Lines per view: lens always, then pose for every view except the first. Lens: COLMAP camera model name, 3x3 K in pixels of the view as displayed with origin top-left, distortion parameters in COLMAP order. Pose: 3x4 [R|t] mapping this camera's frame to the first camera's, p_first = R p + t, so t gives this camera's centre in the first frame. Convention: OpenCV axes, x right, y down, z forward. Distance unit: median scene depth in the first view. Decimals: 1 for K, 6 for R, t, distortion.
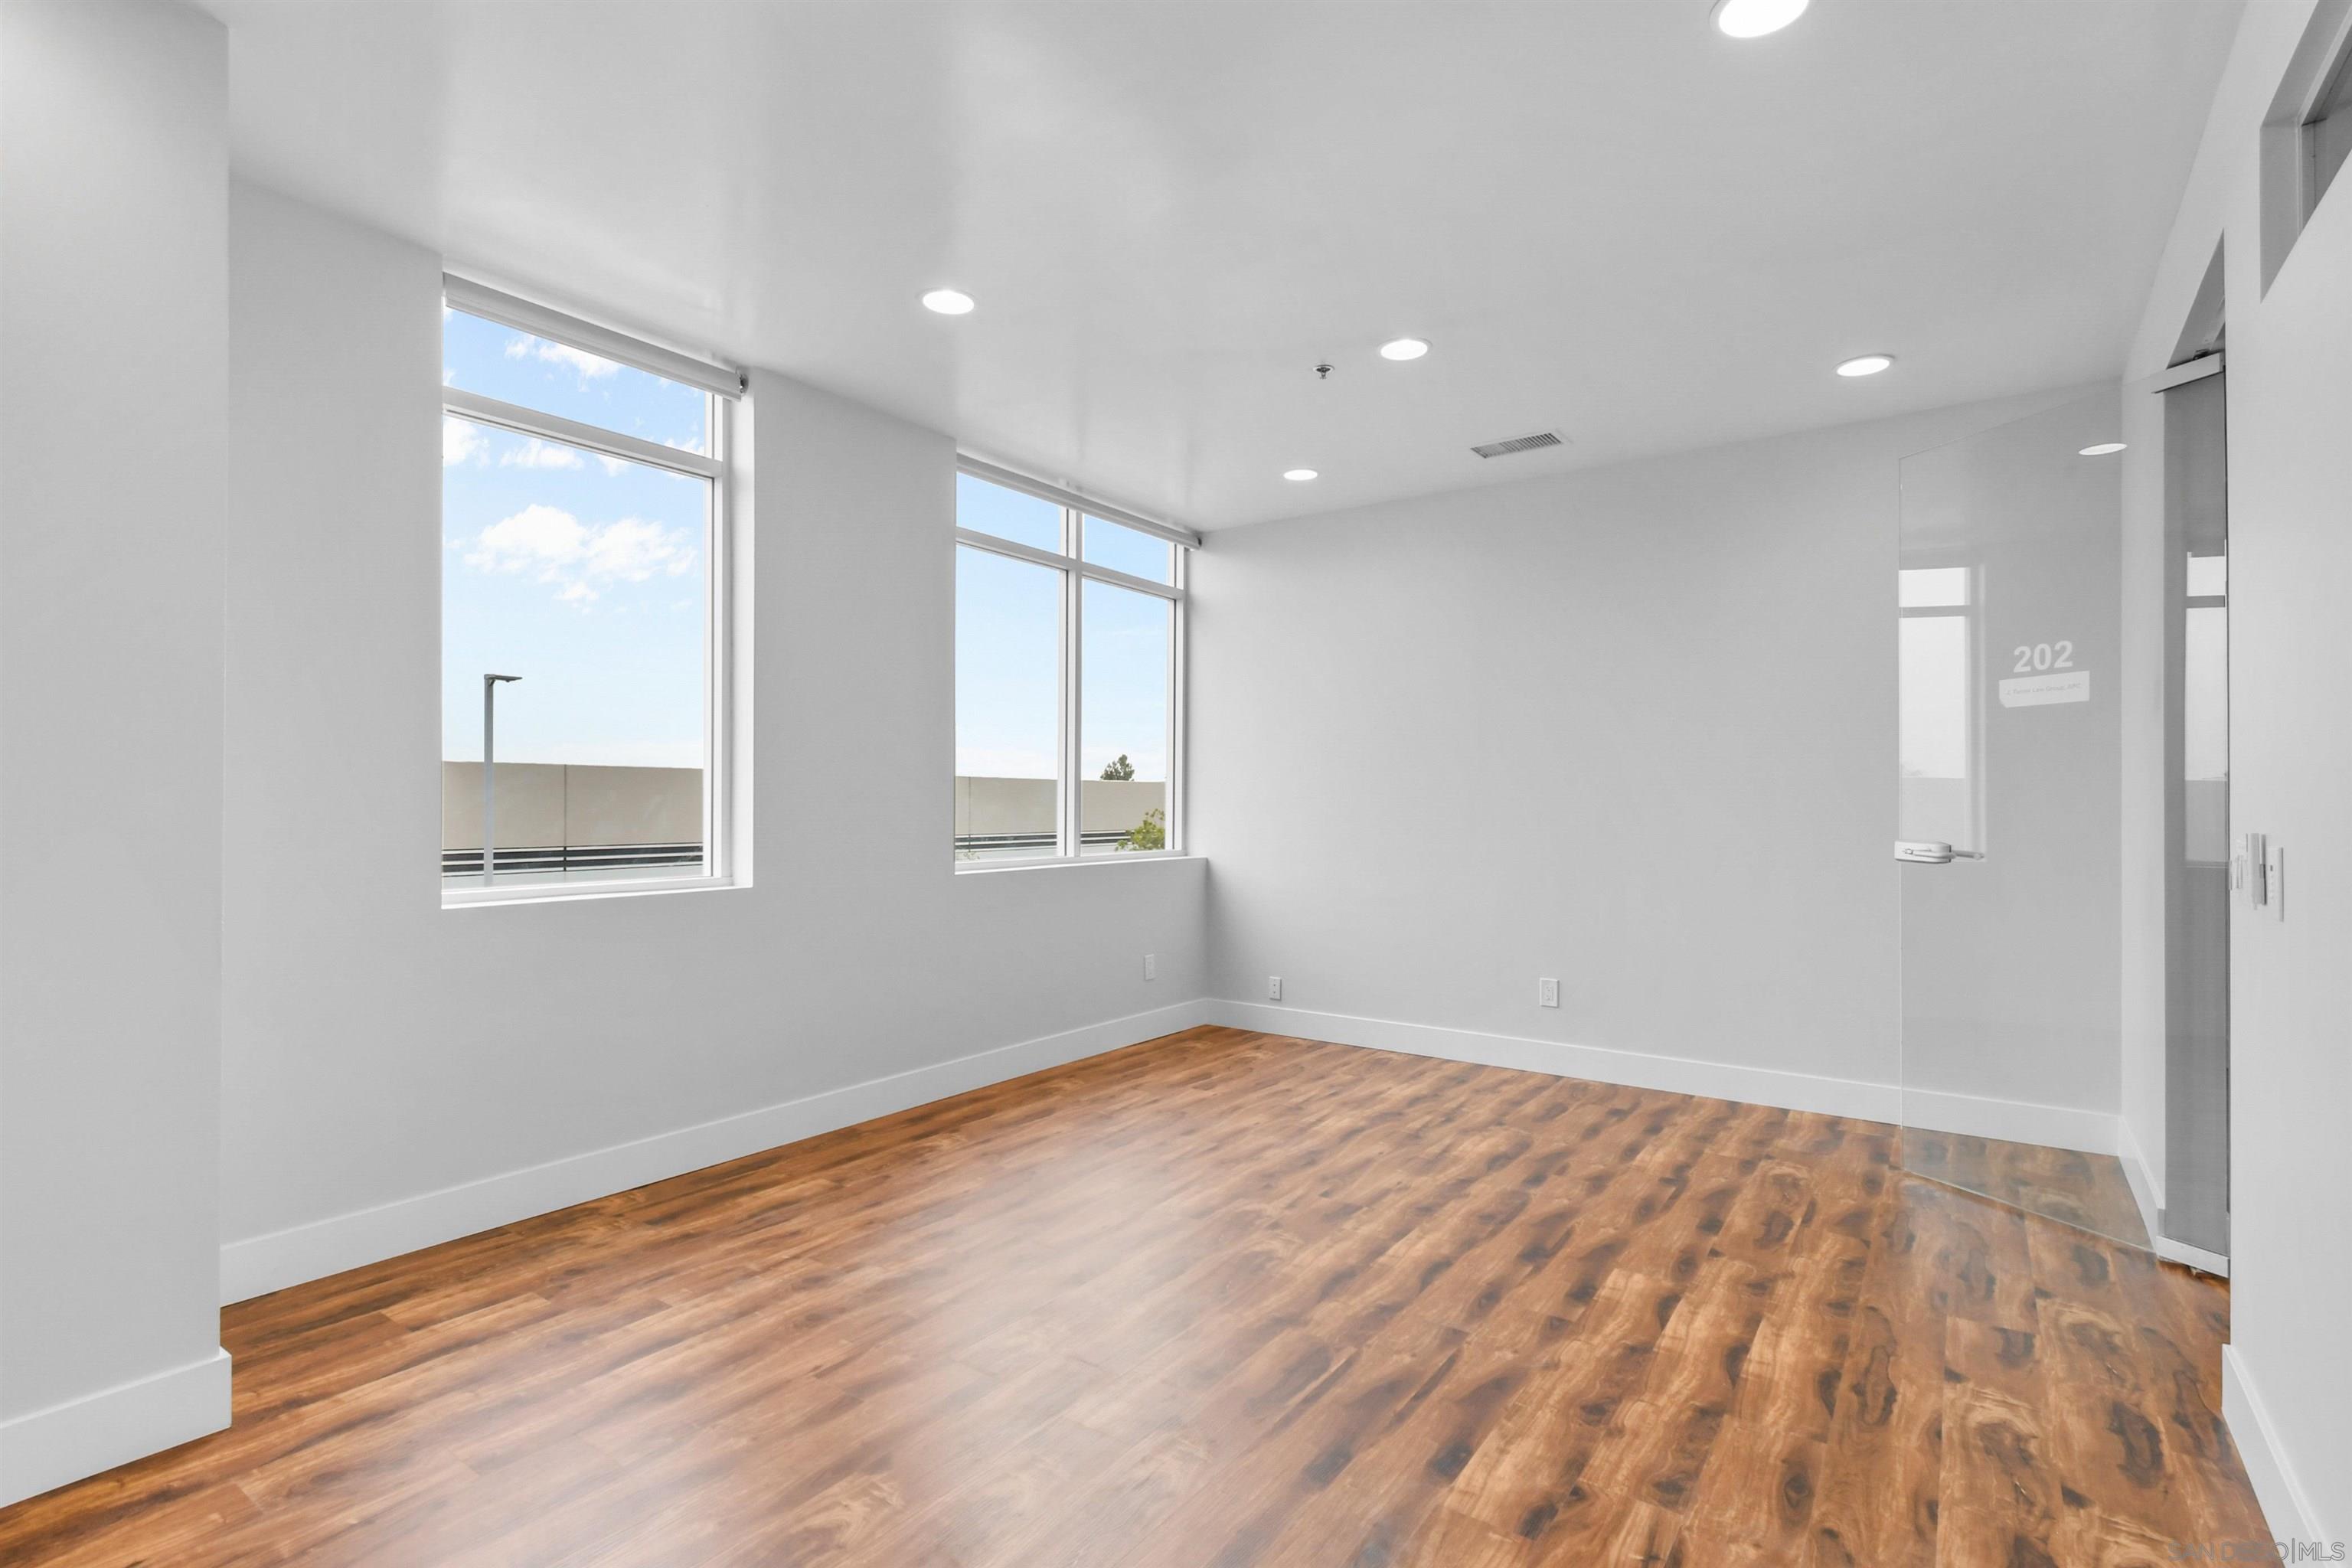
lens RADIAL K [[1123.0, 0, 1148.2], [0, 1123.0, 804.2], [0, 0, 1]] dist [0.033250, 0.005204]
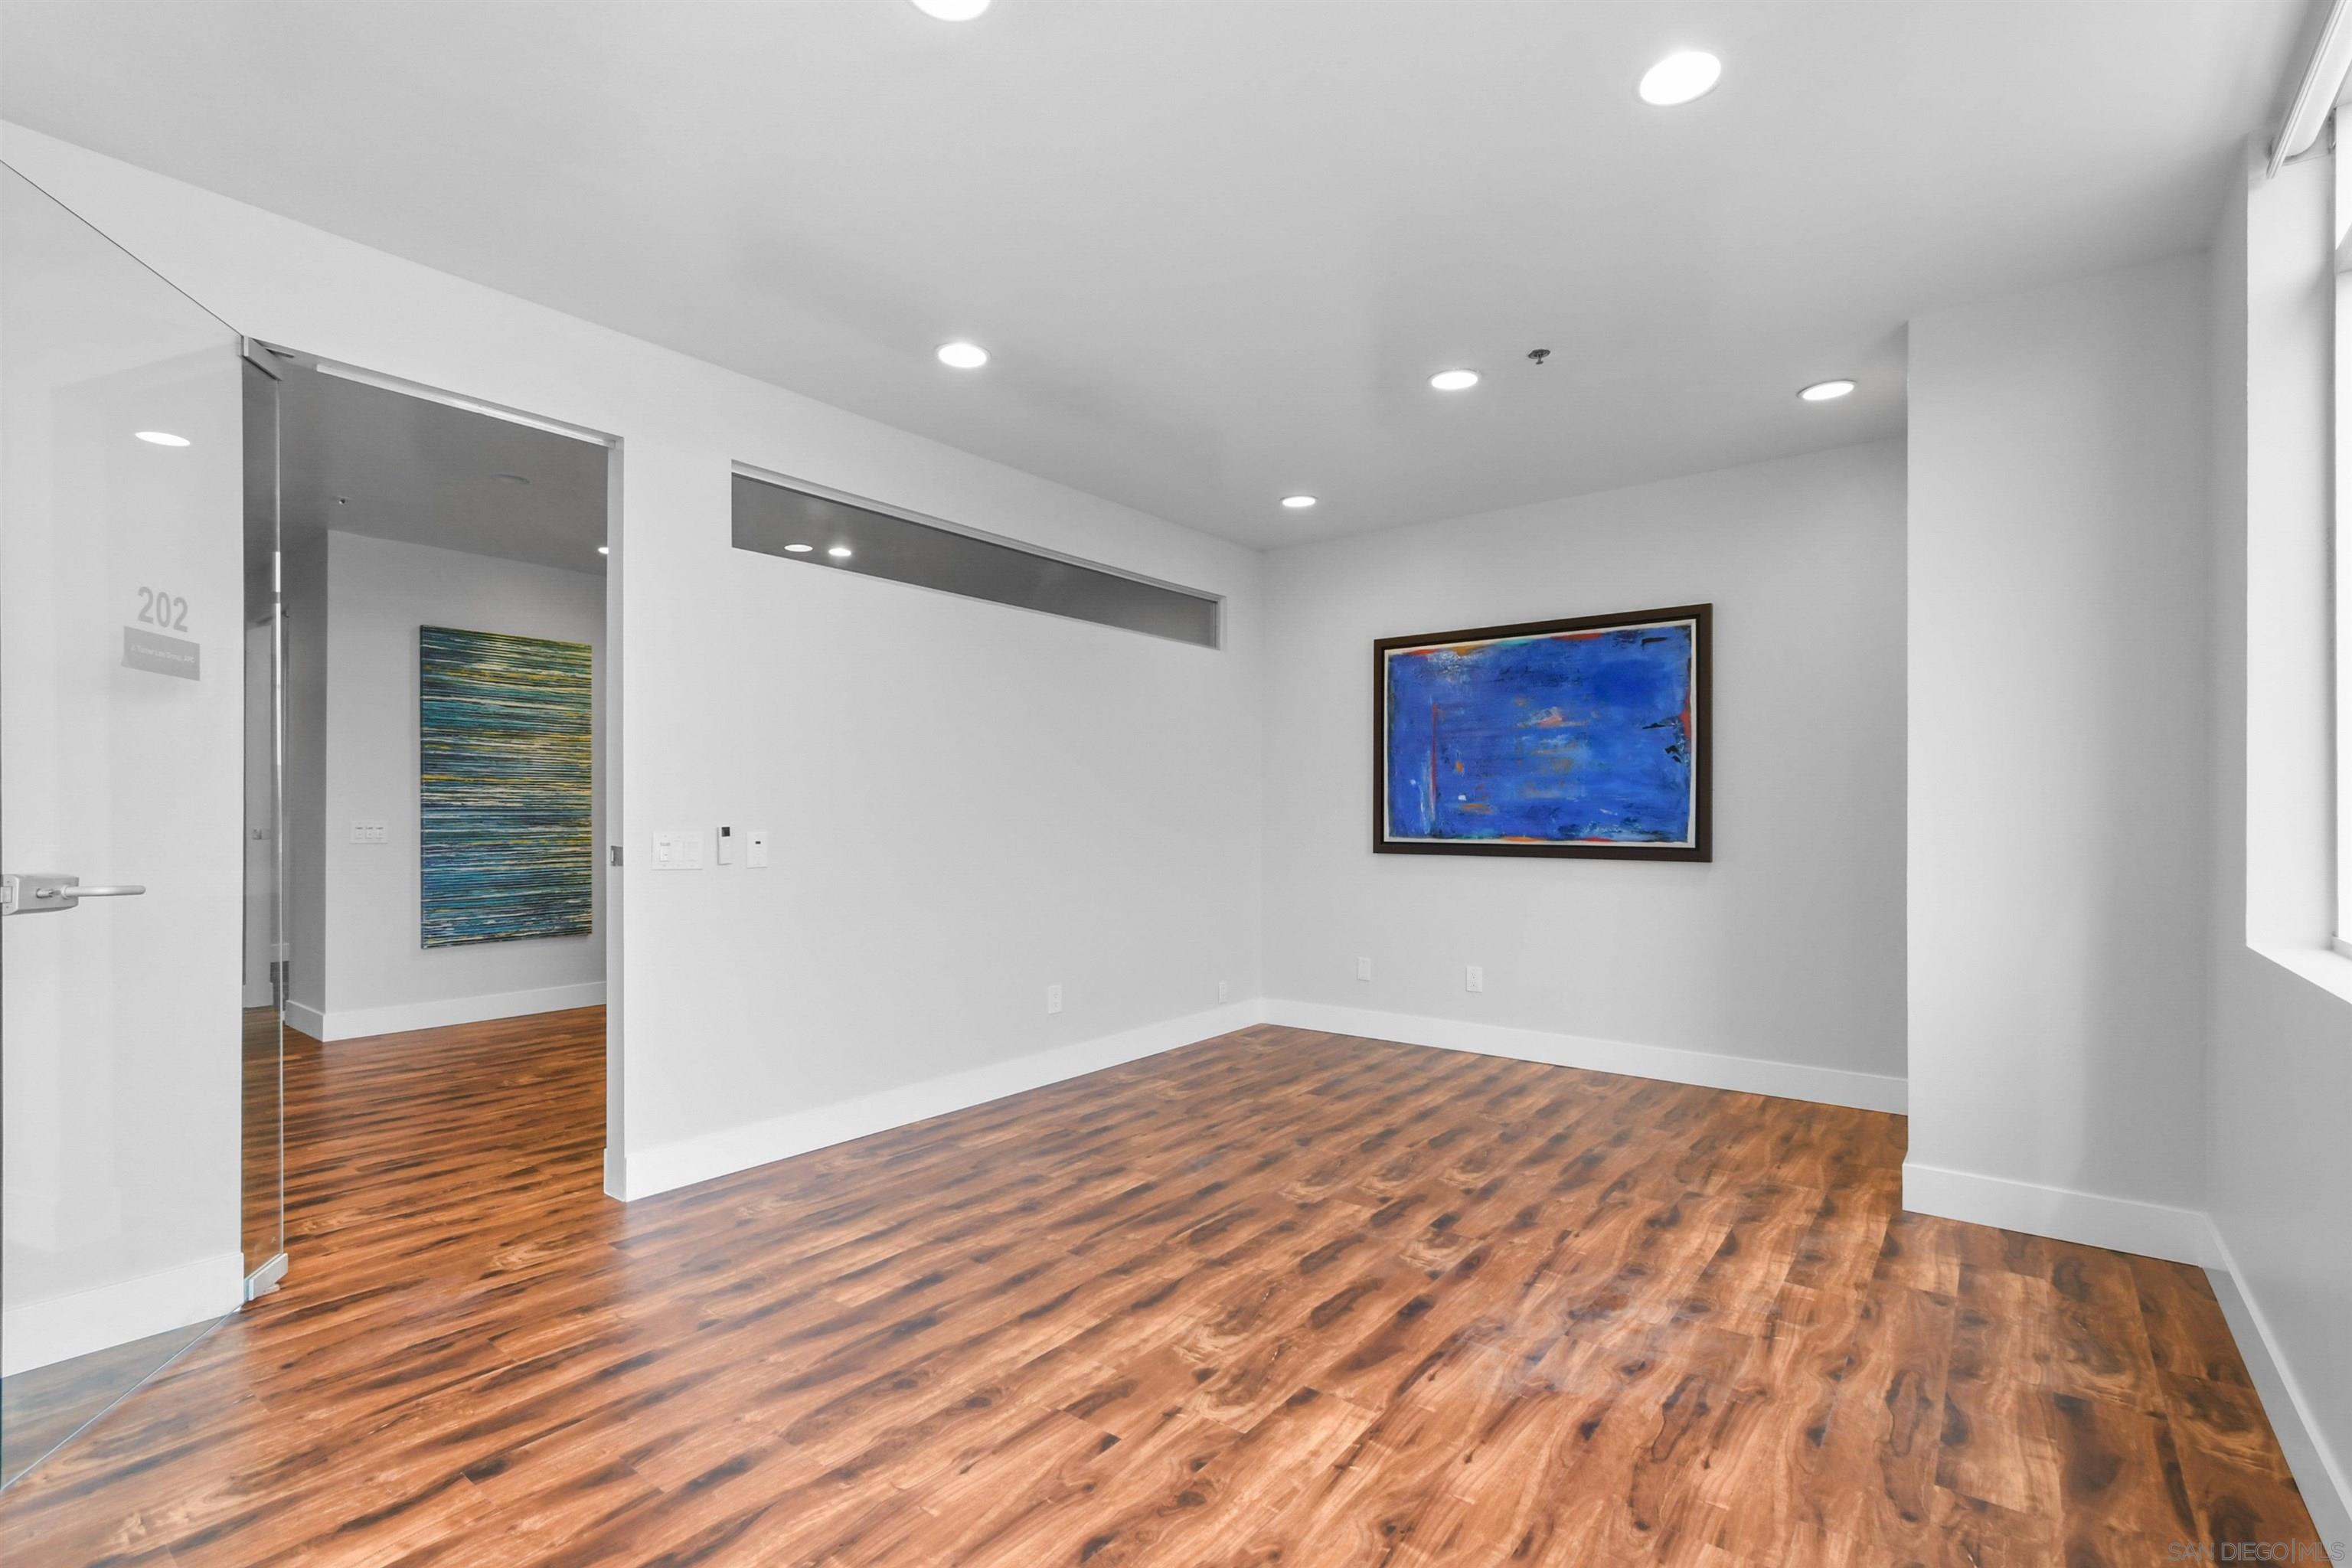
lens RADIAL K [[1072.0, 0, 1172.6], [0, 1072.0, 802.6], [0, 0, 1]] dist [0.002278, -0.004197]
pose [[-0.999781, -0.003769, 0.020574, 0.121559], [-0.004036, 0.999908, -0.012942, 0.003314], [-0.020523, -0.013022, -0.999705, 1.746751]]
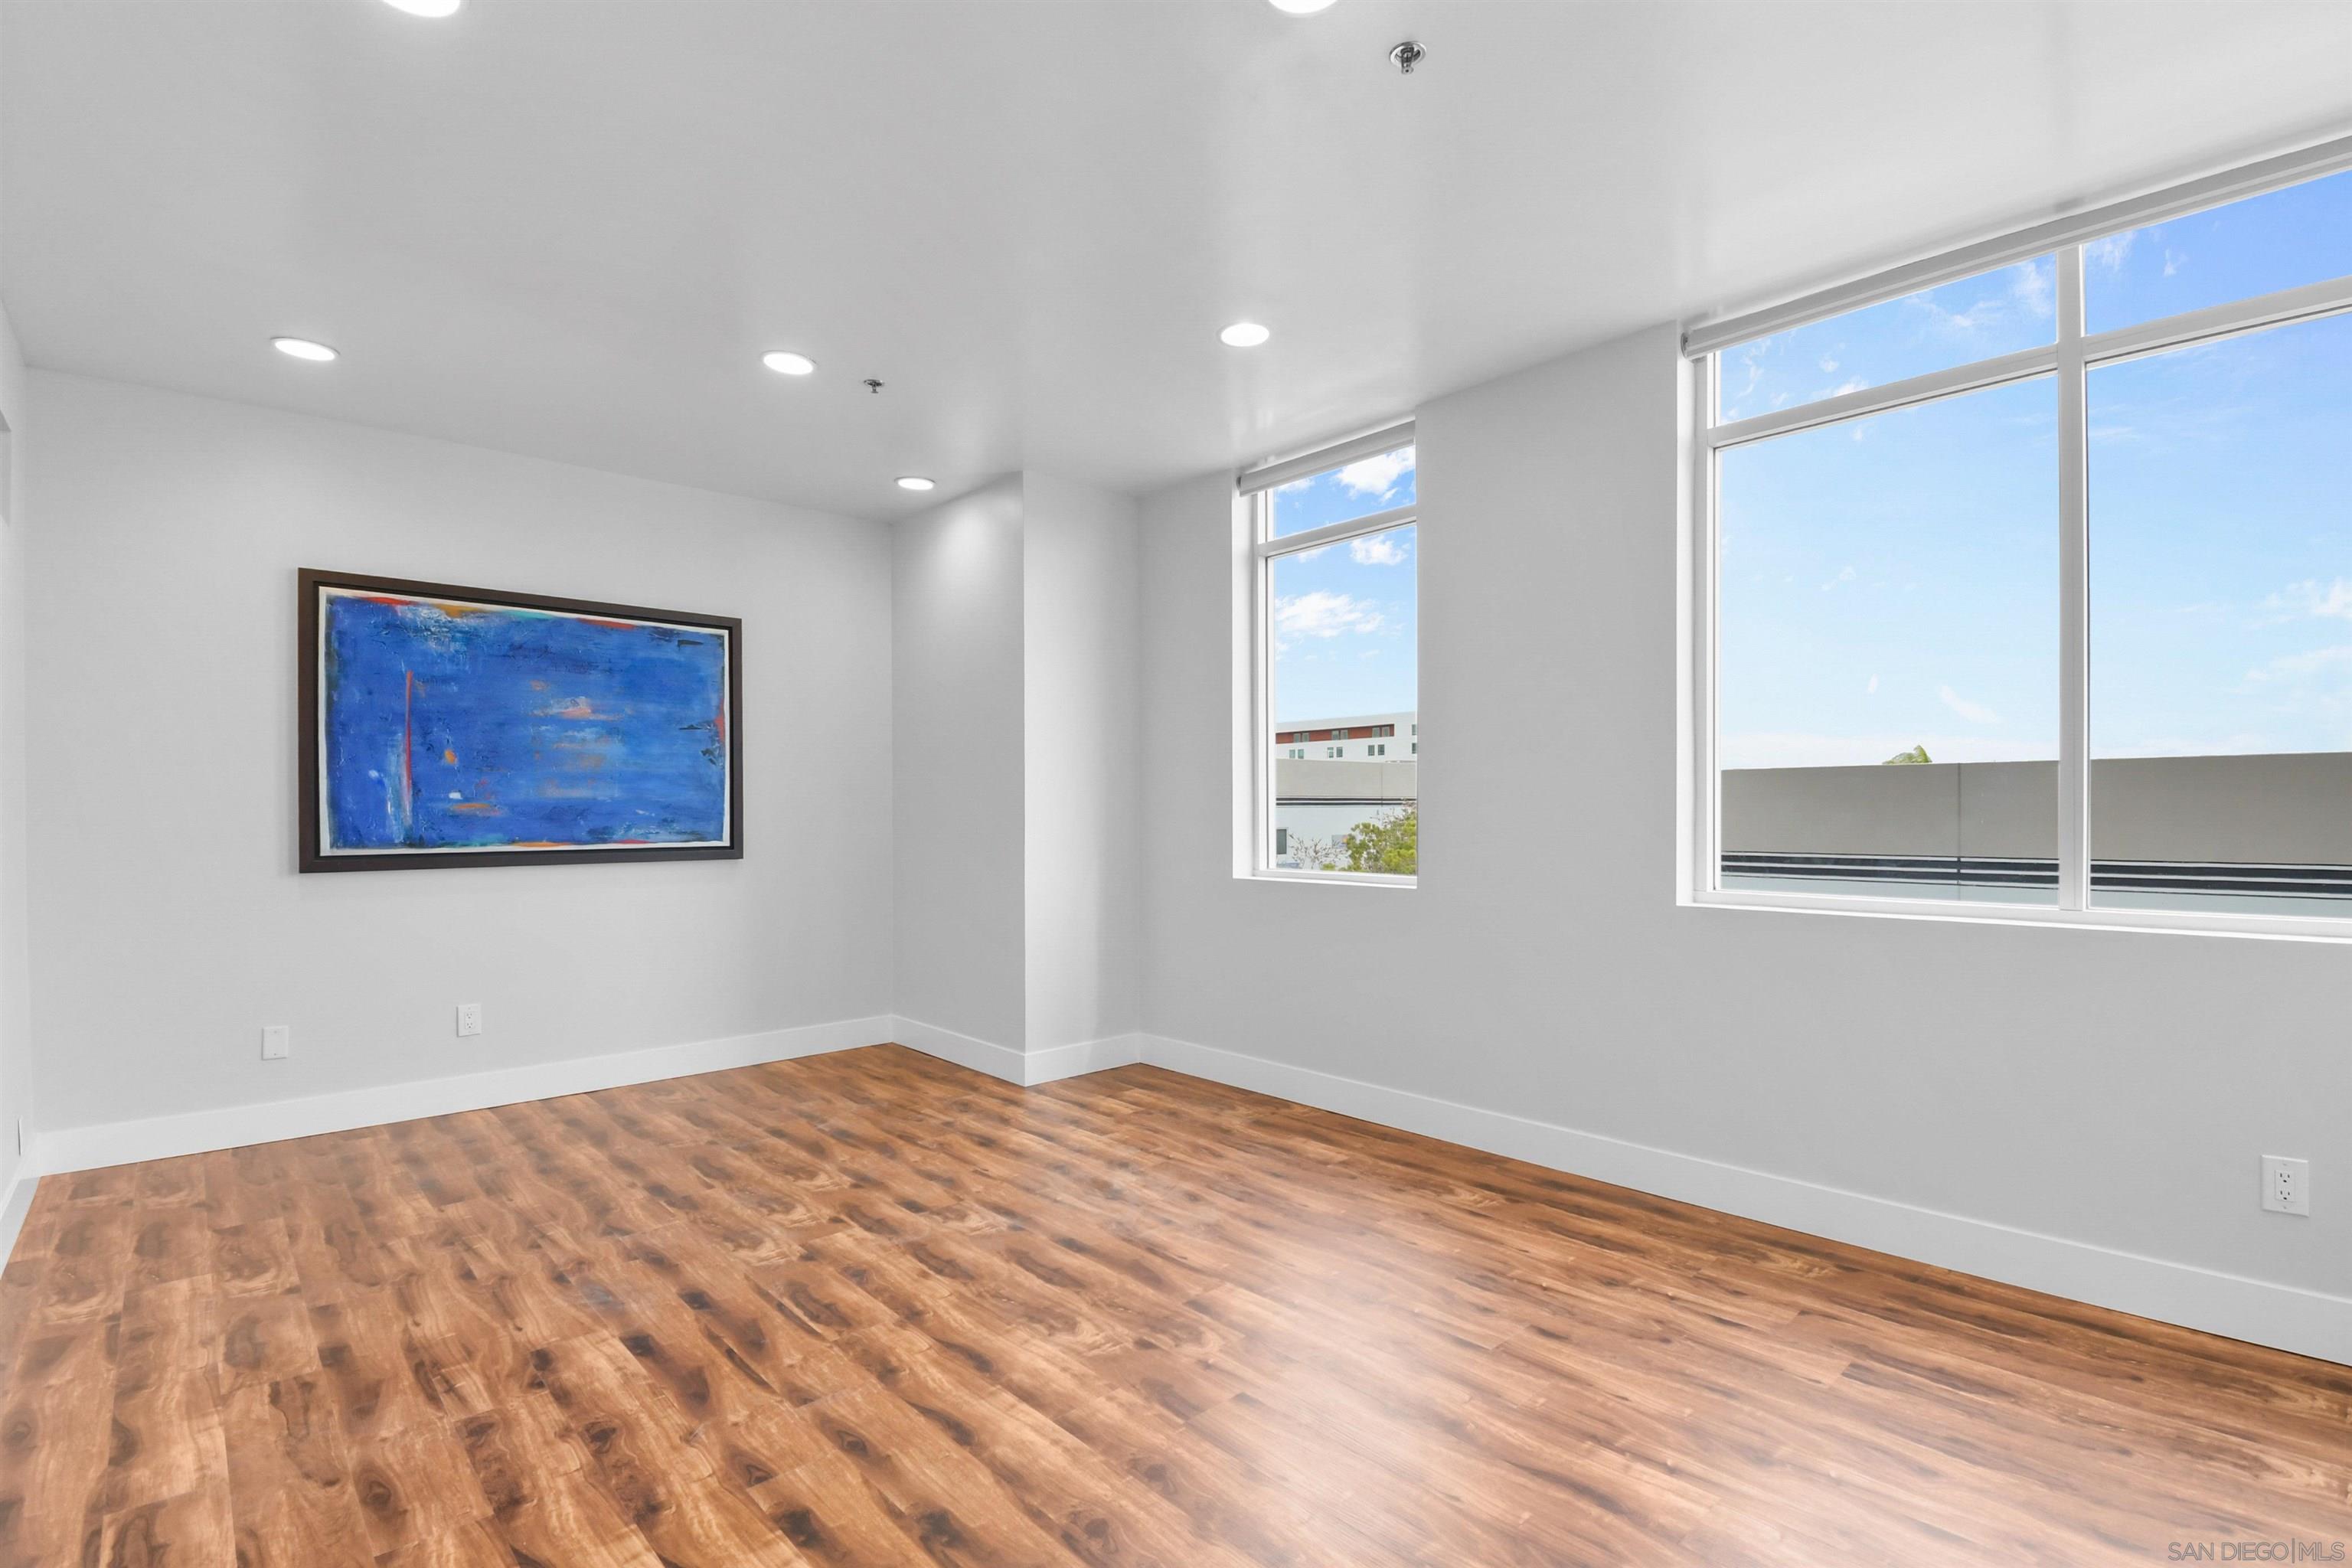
lens RADIAL K [[1072.0, 0, 1178.6], [0, 1072.0, 805.2], [0, 0, 1]] dist [0.002278, -0.004197]
pose [[-0.188664, -0.006236, -0.982022, 0.862162], [0.007312, 0.999943, -0.007755, 0.001122], [0.982014, -0.008644, -0.188608, 1.189687]]
